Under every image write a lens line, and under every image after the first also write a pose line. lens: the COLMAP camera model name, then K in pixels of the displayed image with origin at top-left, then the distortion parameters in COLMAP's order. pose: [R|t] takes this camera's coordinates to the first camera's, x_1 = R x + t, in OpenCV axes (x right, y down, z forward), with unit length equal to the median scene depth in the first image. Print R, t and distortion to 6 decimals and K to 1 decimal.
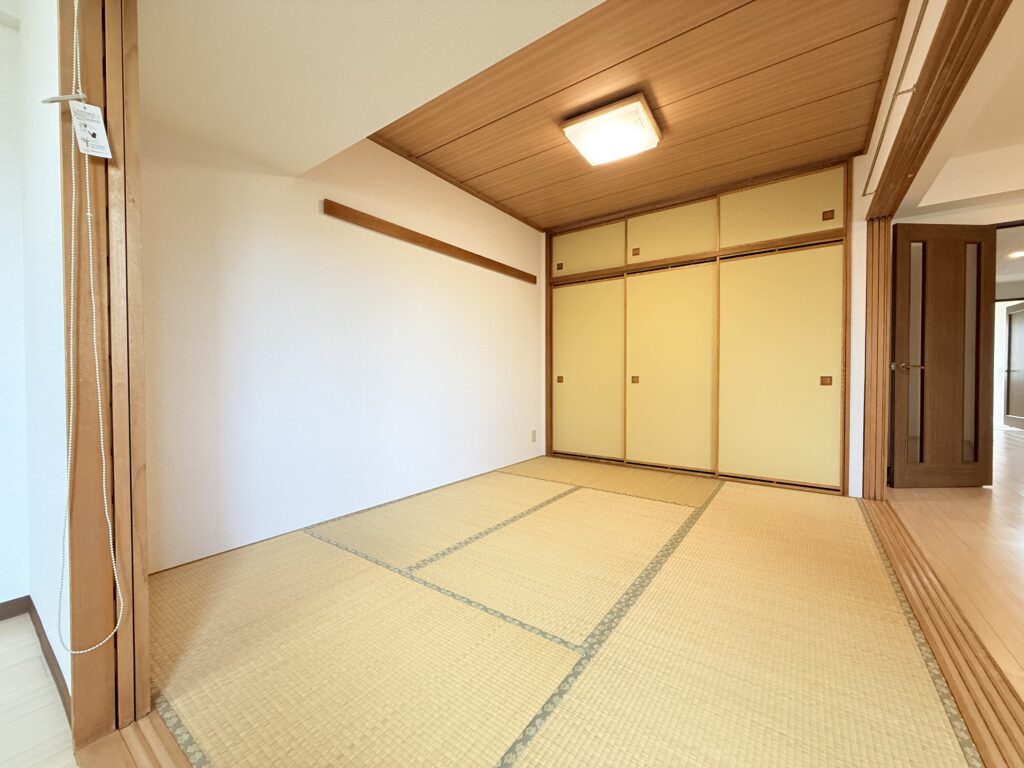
lens RADIAL K [[405.2, 0, 509.7], [0, 405.2, 383.8], [0, 0, 1]] dist [0.002021, -0.000002]
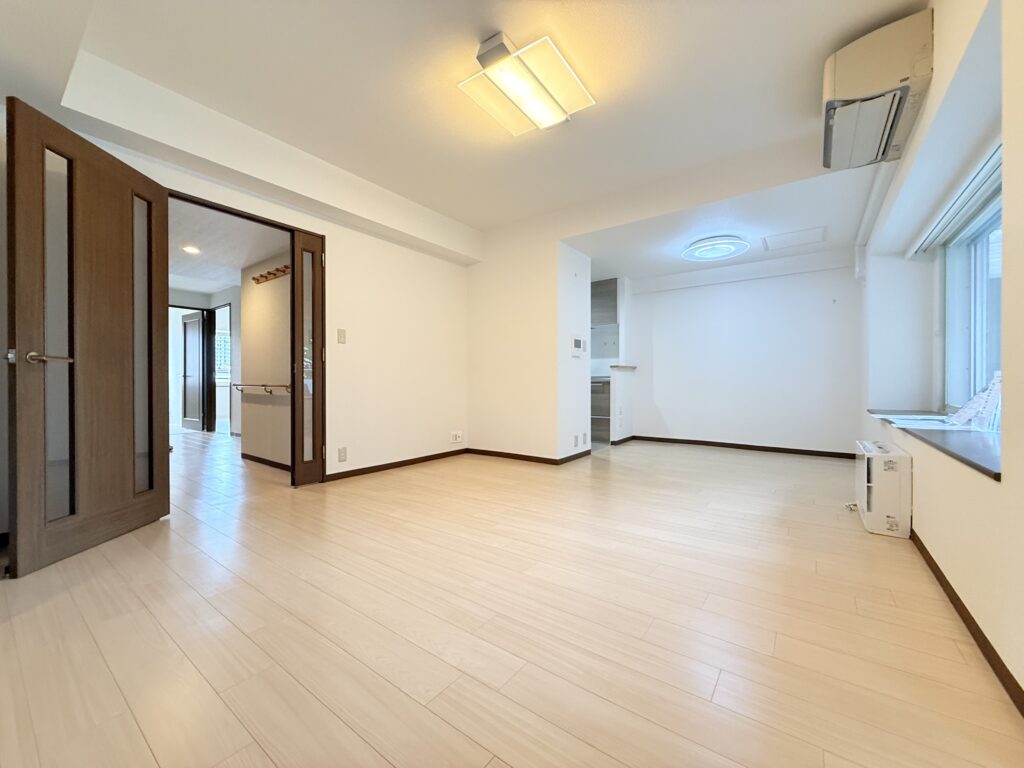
lens RADIAL K [[405.2, 0, 513.9], [0, 405.2, 384.5], [0, 0, 1]] dist [0.002021, -0.000002]
pose [[0.002820, -0.002990, 0.999992, 0.394783], [0.015217, 0.999880, 0.002947, 0.004269], [-0.999880, 0.015208, 0.002866, 0.320272]]
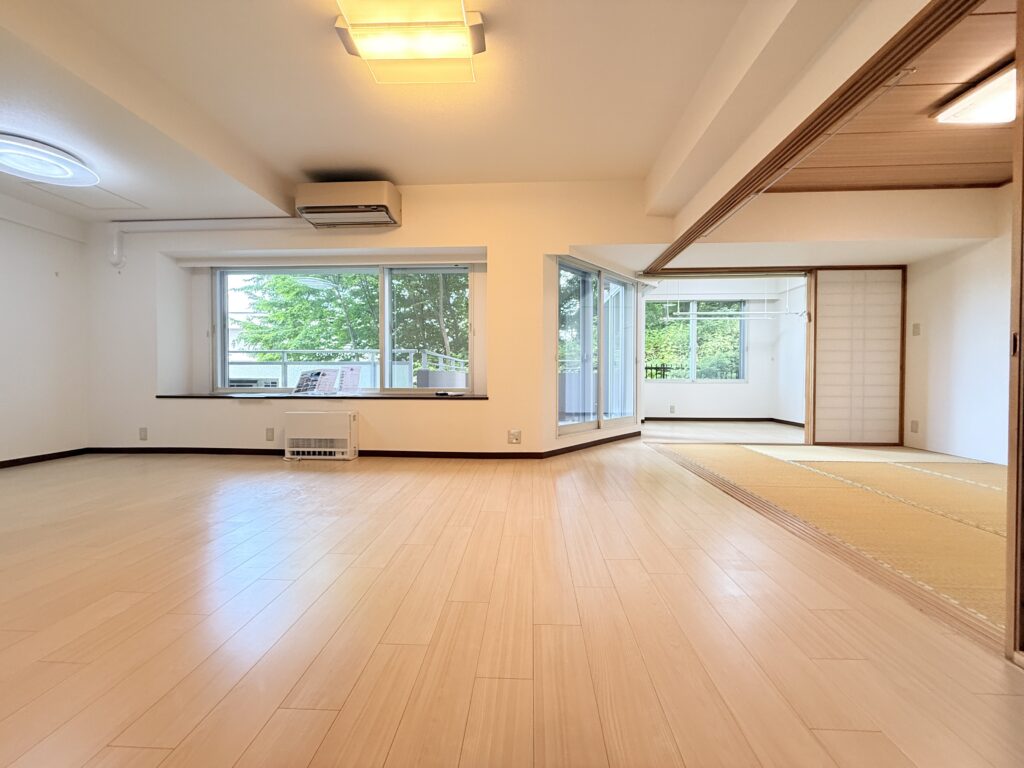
lens RADIAL K [[405.2, 0, 515.1], [0, 405.2, 382.2], [0, 0, 1]] dist [0.002021, -0.000002]
pose [[-0.827692, -0.002373, -0.561178, 1.271852], [-0.020932, 0.999426, 0.026646, 0.008110], [0.560792, 0.033801, -0.827266, 0.877761]]
